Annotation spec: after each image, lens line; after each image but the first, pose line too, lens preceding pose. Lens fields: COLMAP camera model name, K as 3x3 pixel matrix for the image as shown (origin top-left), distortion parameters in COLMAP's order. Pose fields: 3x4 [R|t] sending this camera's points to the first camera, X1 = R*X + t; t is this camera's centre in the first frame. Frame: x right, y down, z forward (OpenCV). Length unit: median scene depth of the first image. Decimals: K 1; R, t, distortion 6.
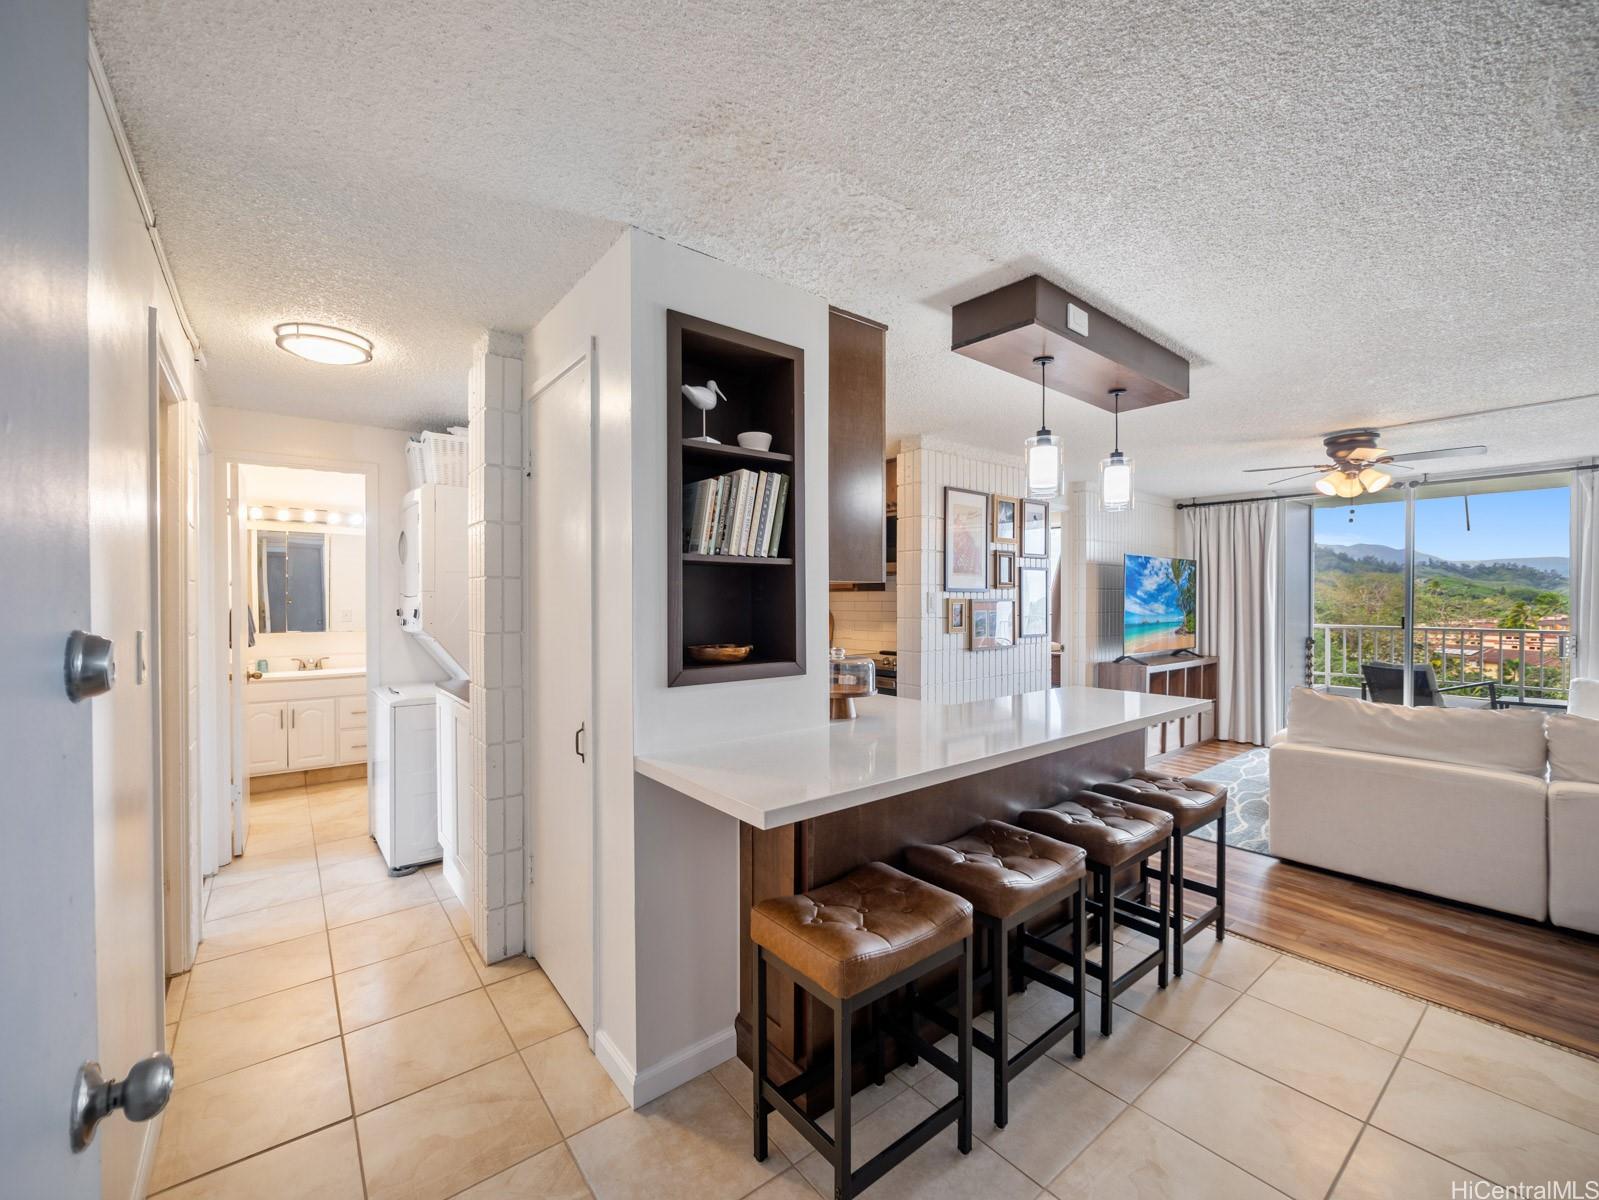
lens RADIAL K [[669.1, 0, 794.7], [0, 669.1, 602.2], [0, 0, 1]] dist [-0.009513, 0.001424]
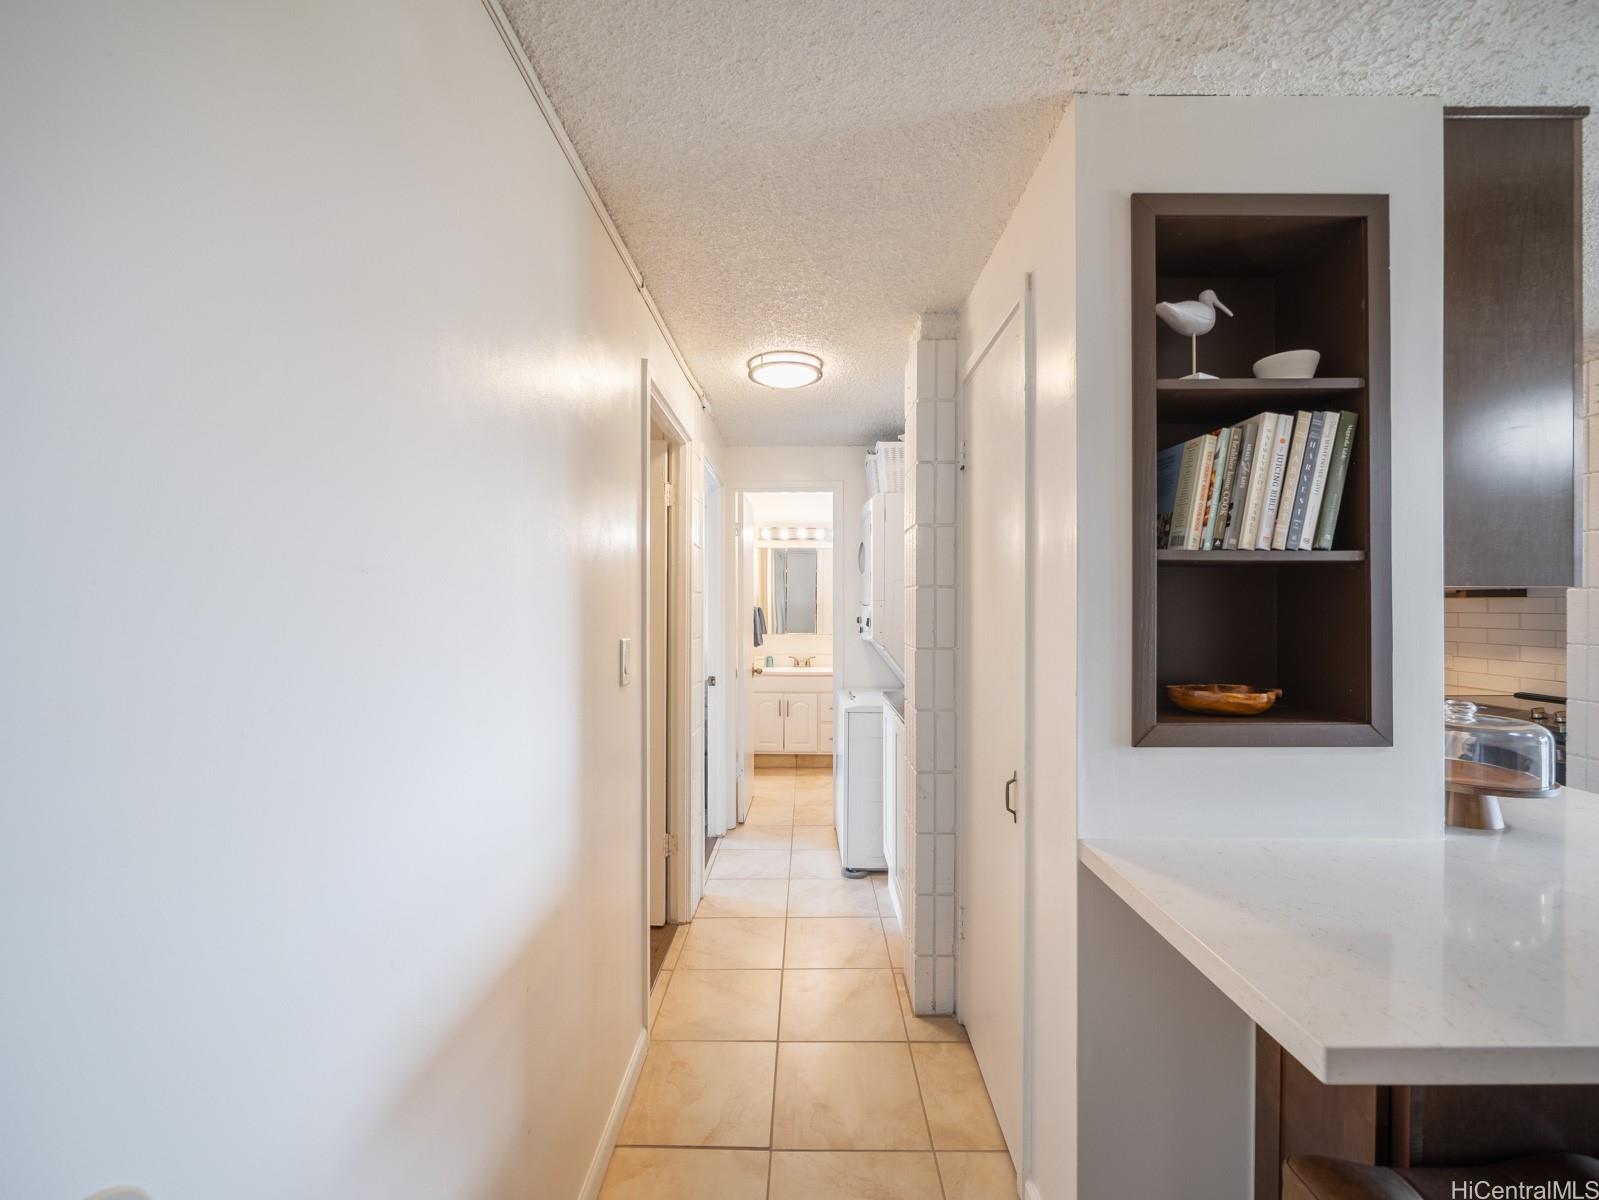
lens RADIAL K [[669.1, 0, 795.5], [0, 669.1, 603.7], [0, 0, 1]] dist [-0.009513, 0.001424]
pose [[0.780642, 0.003226, -0.624970, -0.024197], [-0.005998, 0.999979, -0.002331, -0.011397], [0.624949, 0.005568, 0.780646, 0.189385]]
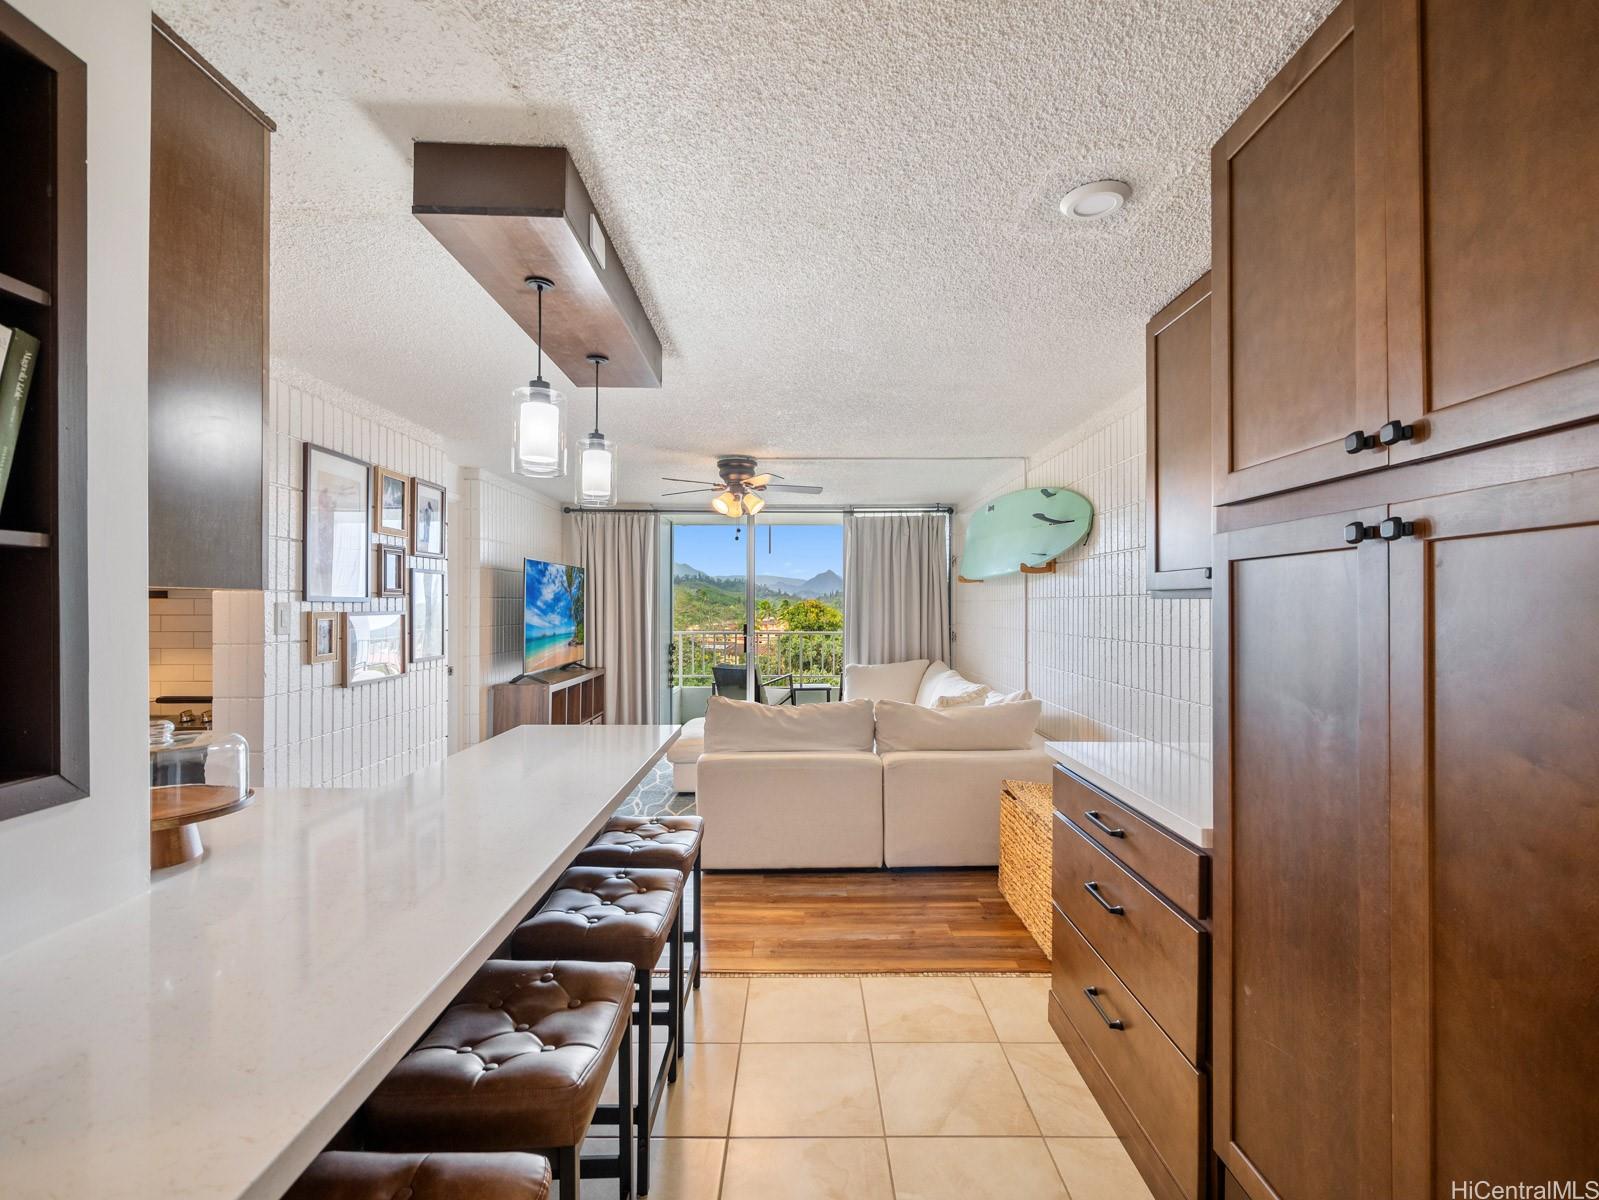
lens RADIAL K [[726.5, 0, 805.4], [0, 726.5, 603.3], [0, 0, 1]] dist [-0.004156, -0.000627]
pose [[0.614731, 0.003236, 0.788730, -0.059885], [0.002715, 0.999977, -0.006218, -0.014023], [-0.788732, 0.005964, 0.614708, 0.286840]]
